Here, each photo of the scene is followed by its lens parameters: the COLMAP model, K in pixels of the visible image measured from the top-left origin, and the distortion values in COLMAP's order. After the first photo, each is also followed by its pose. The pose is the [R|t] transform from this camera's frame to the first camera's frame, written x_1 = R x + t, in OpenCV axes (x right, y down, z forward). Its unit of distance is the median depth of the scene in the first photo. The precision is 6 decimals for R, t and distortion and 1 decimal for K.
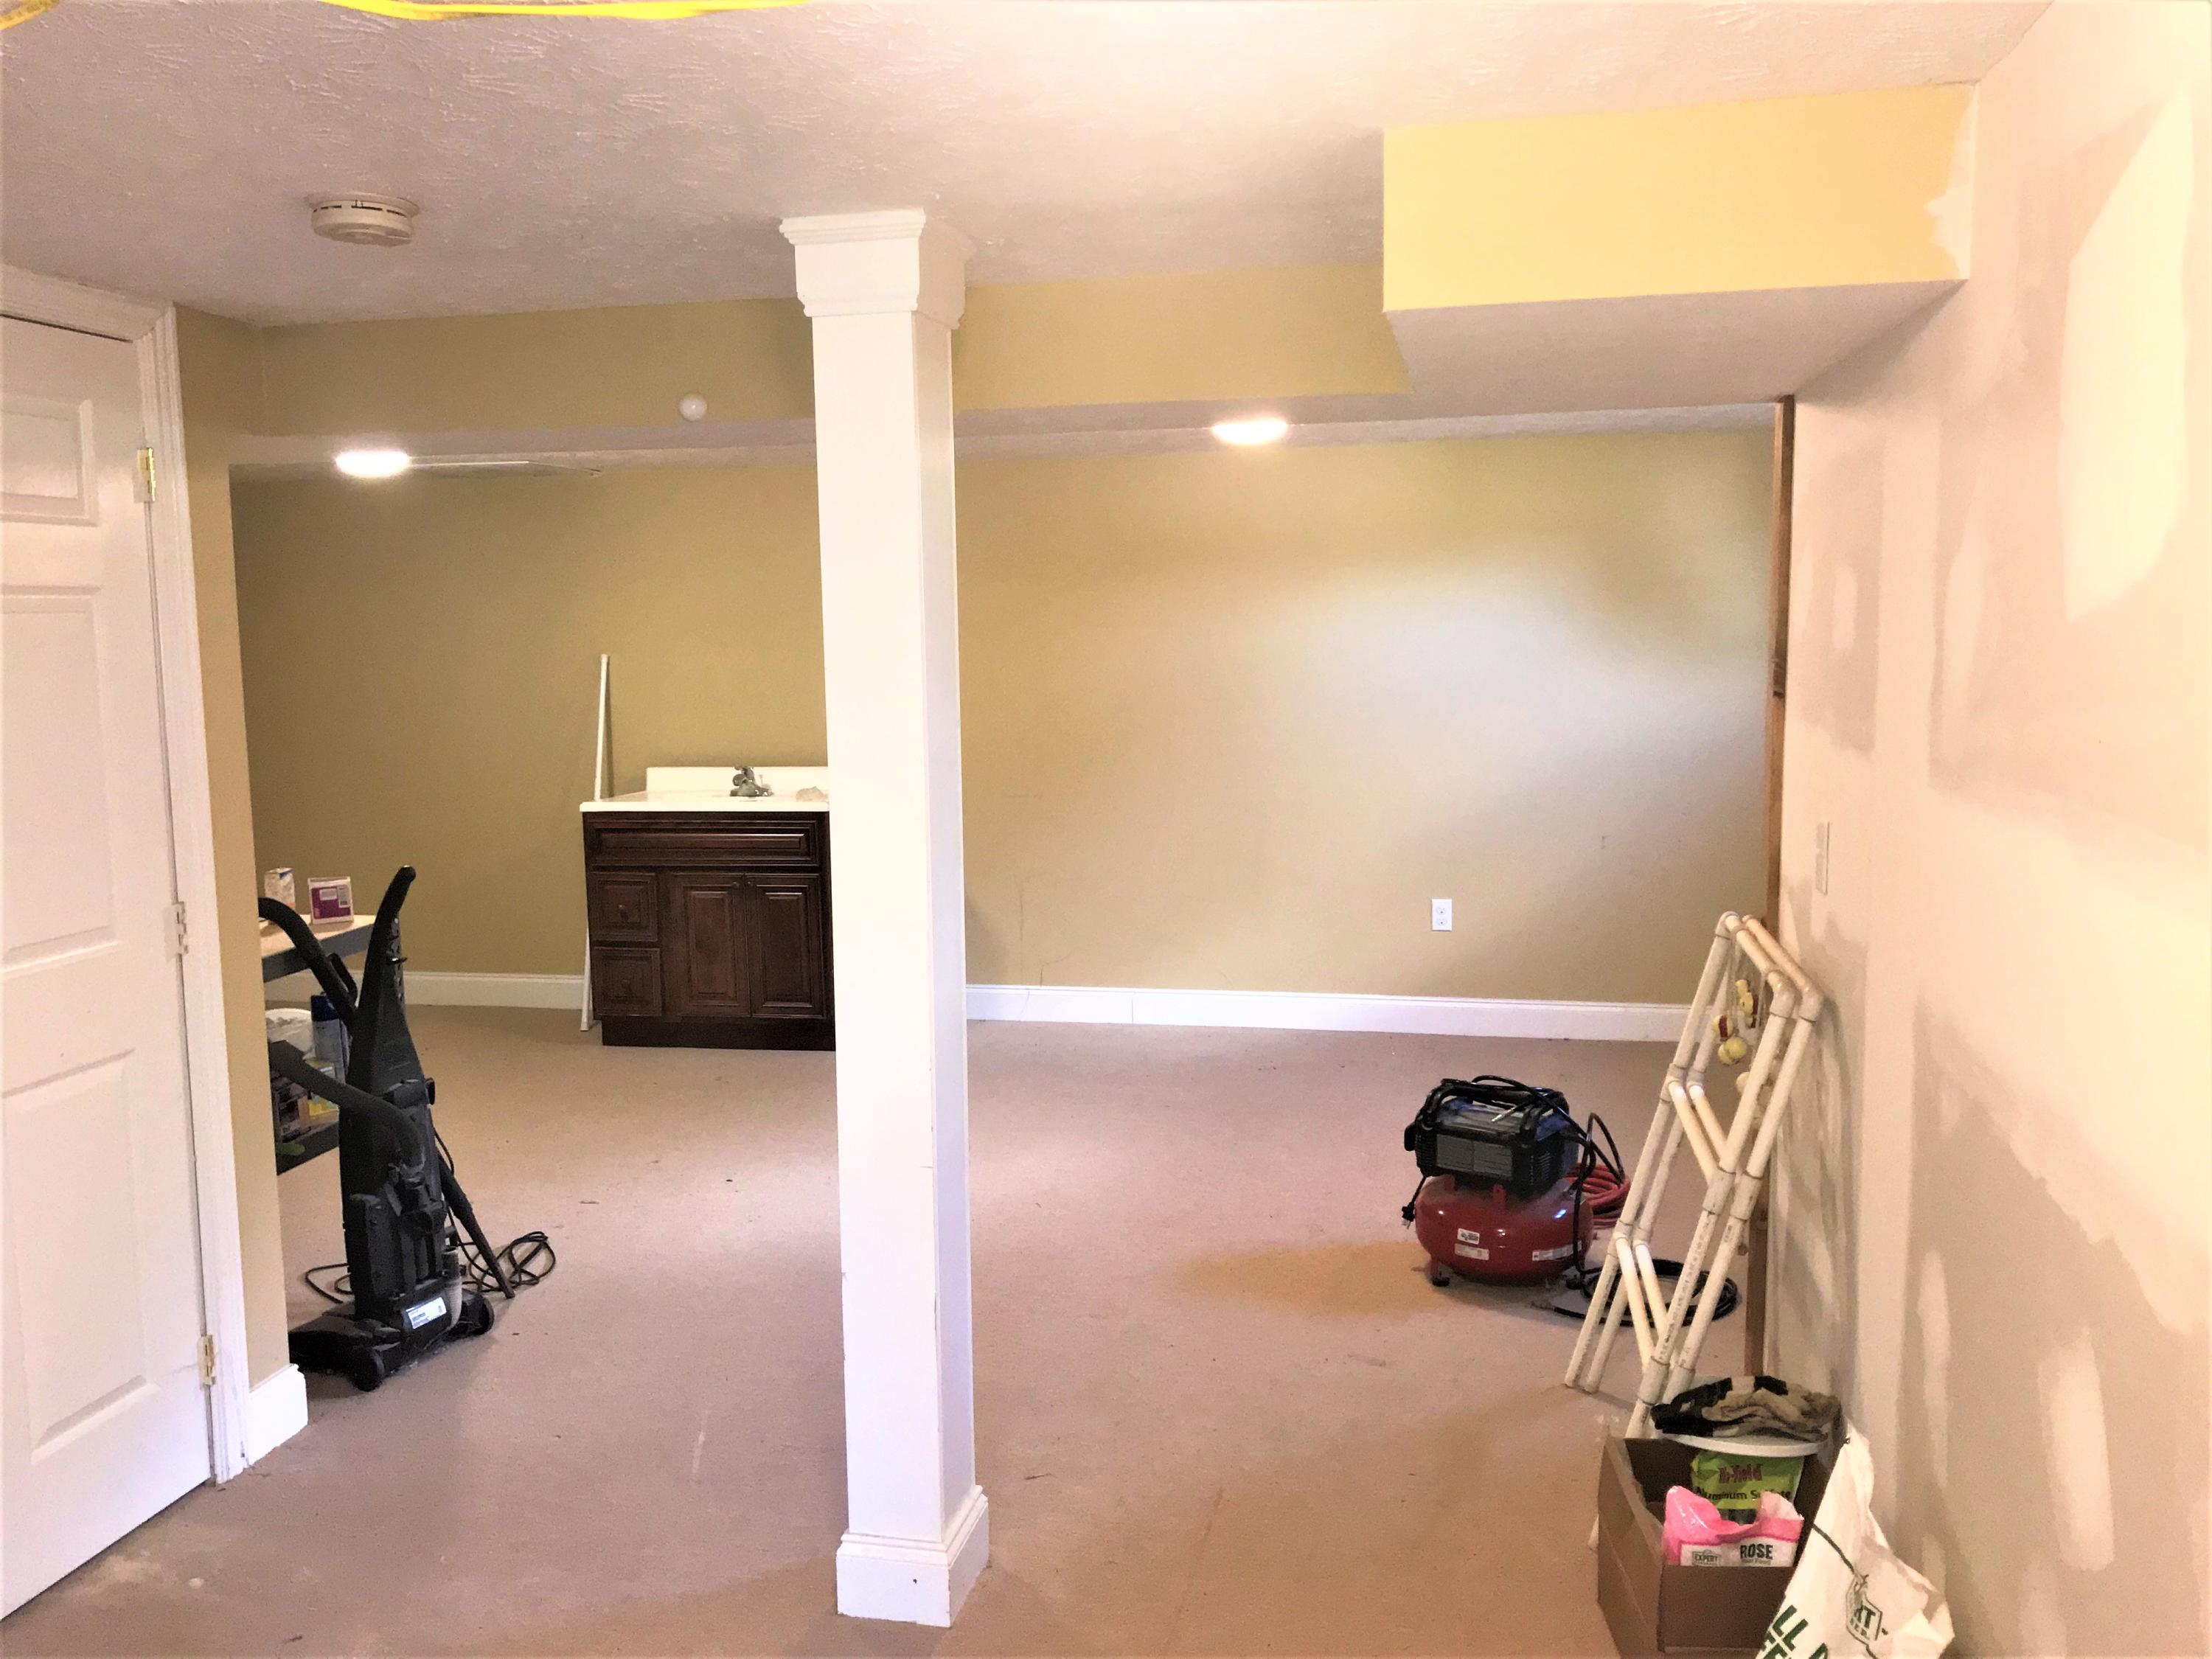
lens RADIAL K [[1804.6, 0, 1090.9], [0, 1804.6, 817.9], [0, 0, 1]] dist [0.015167, -0.009342]
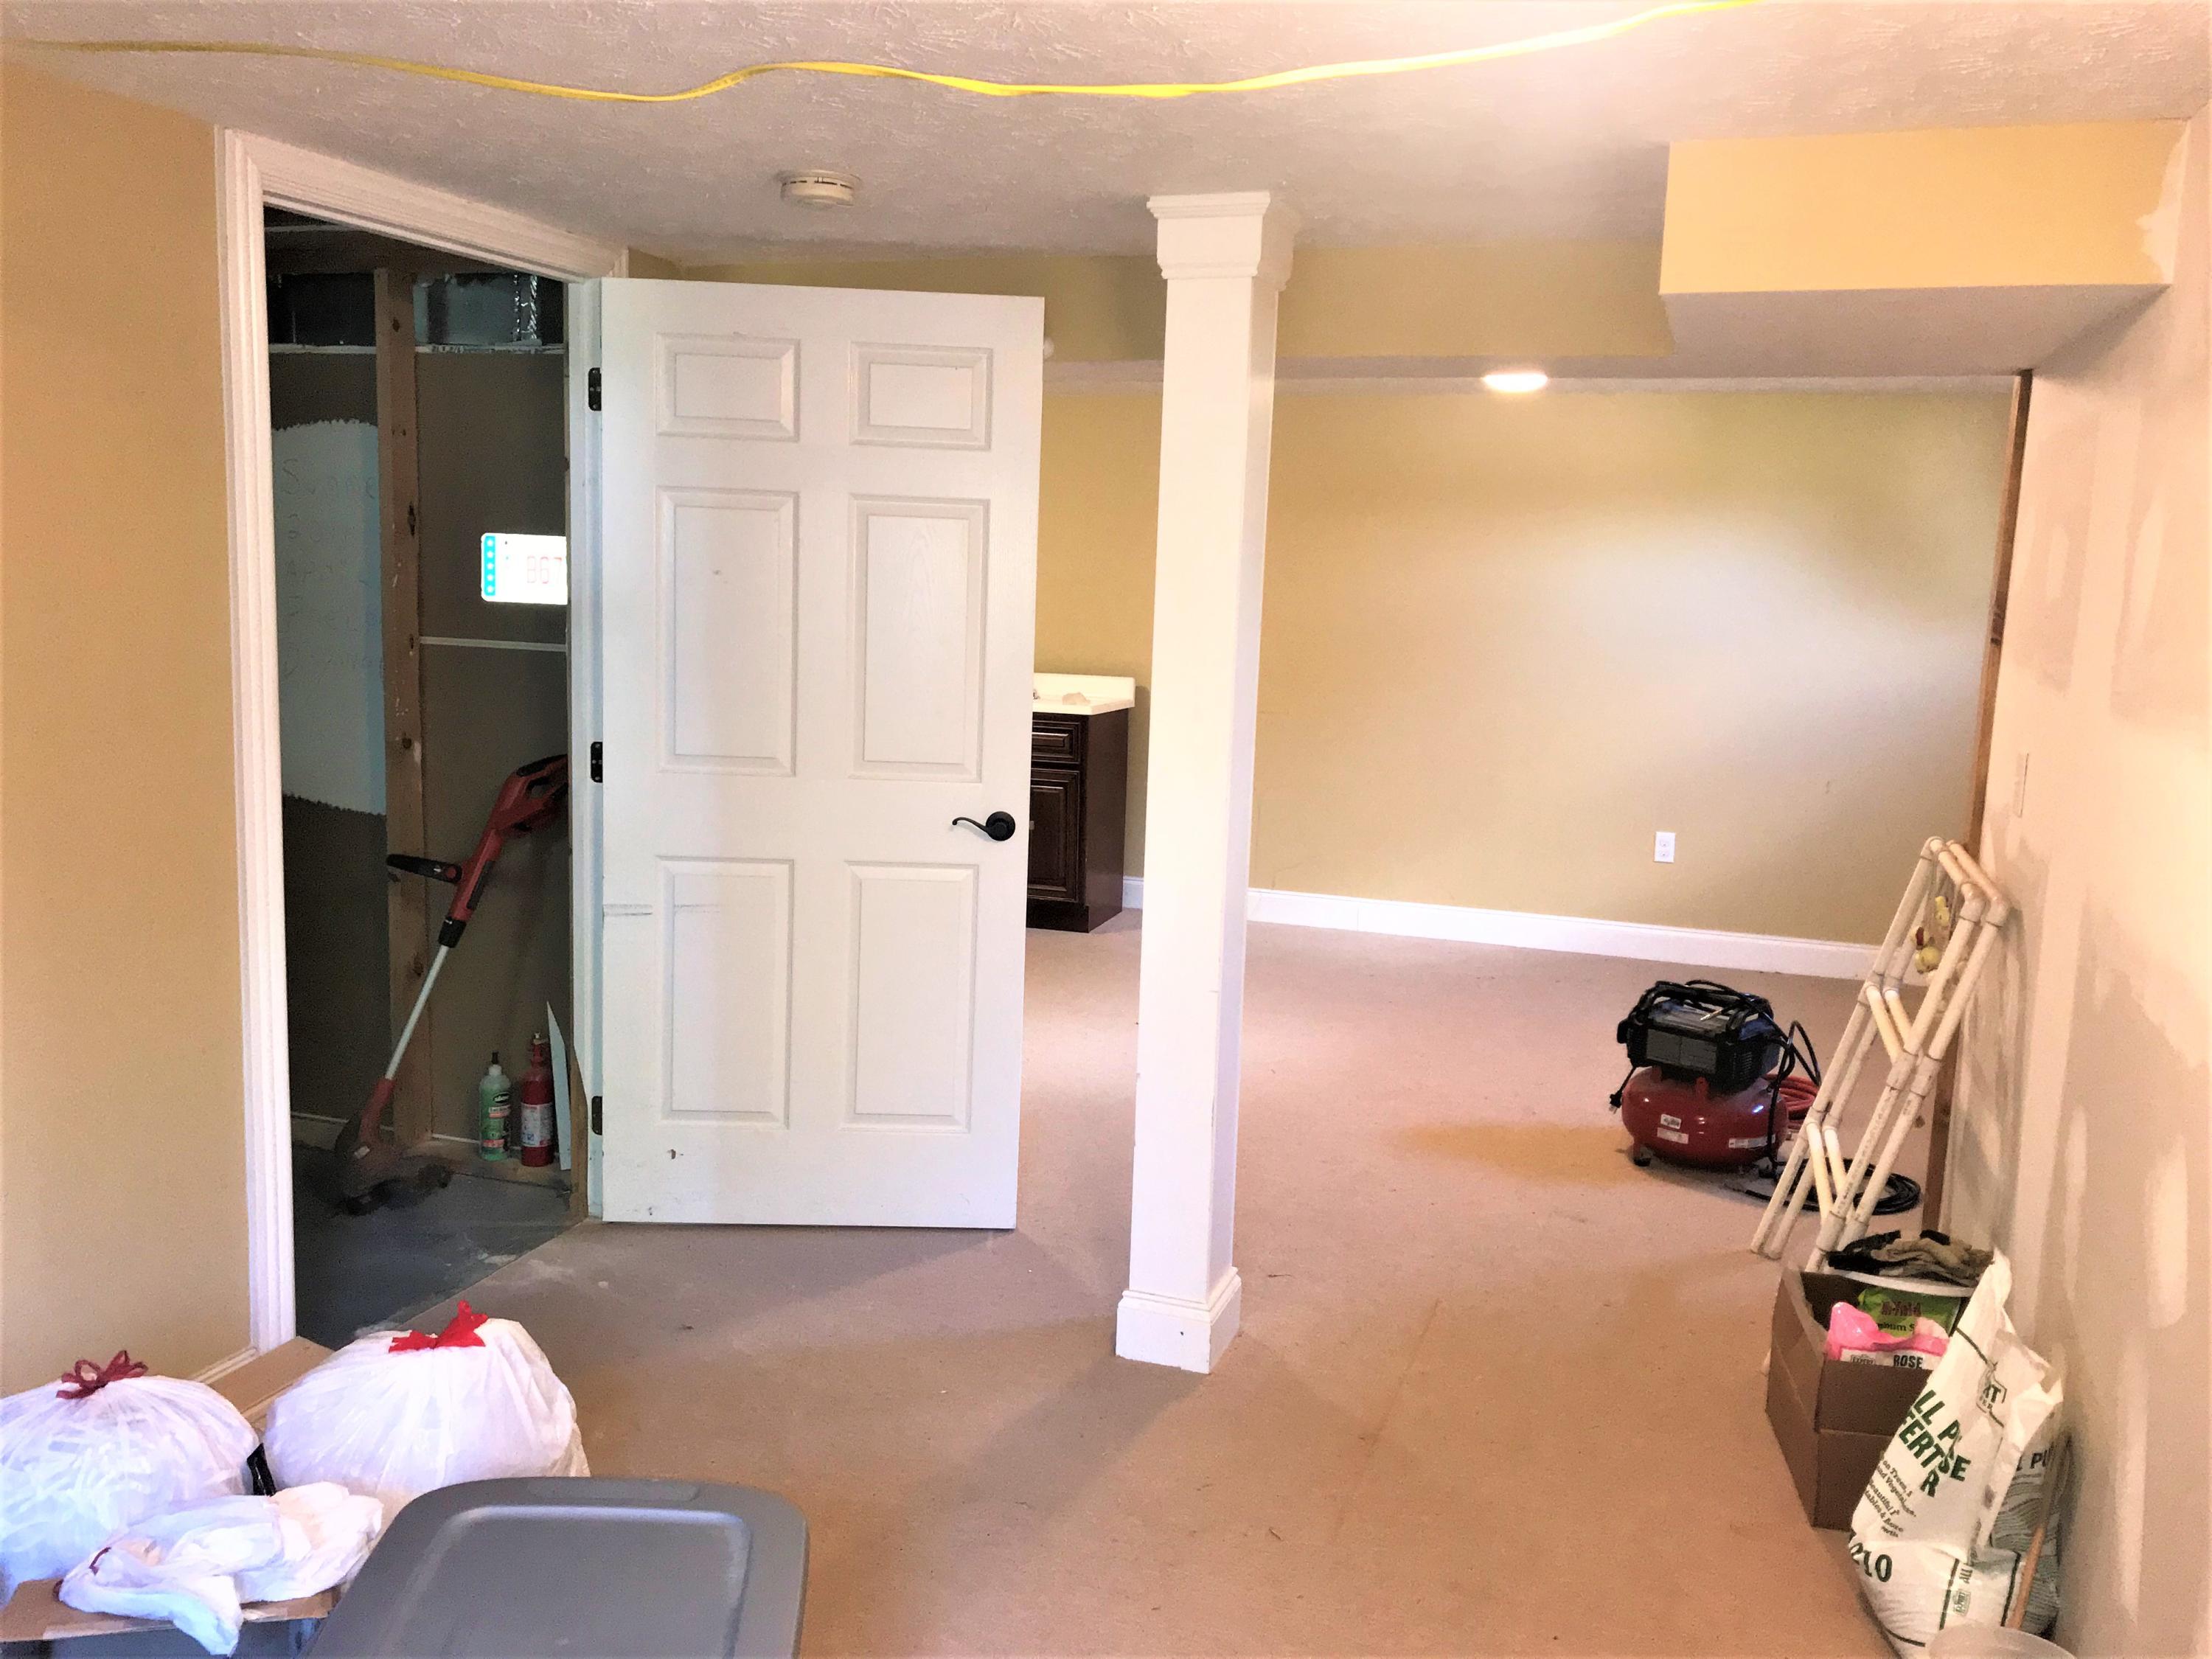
lens RADIAL K [[1765.4, 0, 1106.4], [0, 1765.4, 798.2], [0, 0, 1]] dist [-0.010256, 0.062366]
pose [[0.991411, 0.064117, -0.113987, -0.034055], [-0.060646, 0.997591, 0.033664, 0.027071], [0.115871, -0.026462, 0.992912, -0.158958]]
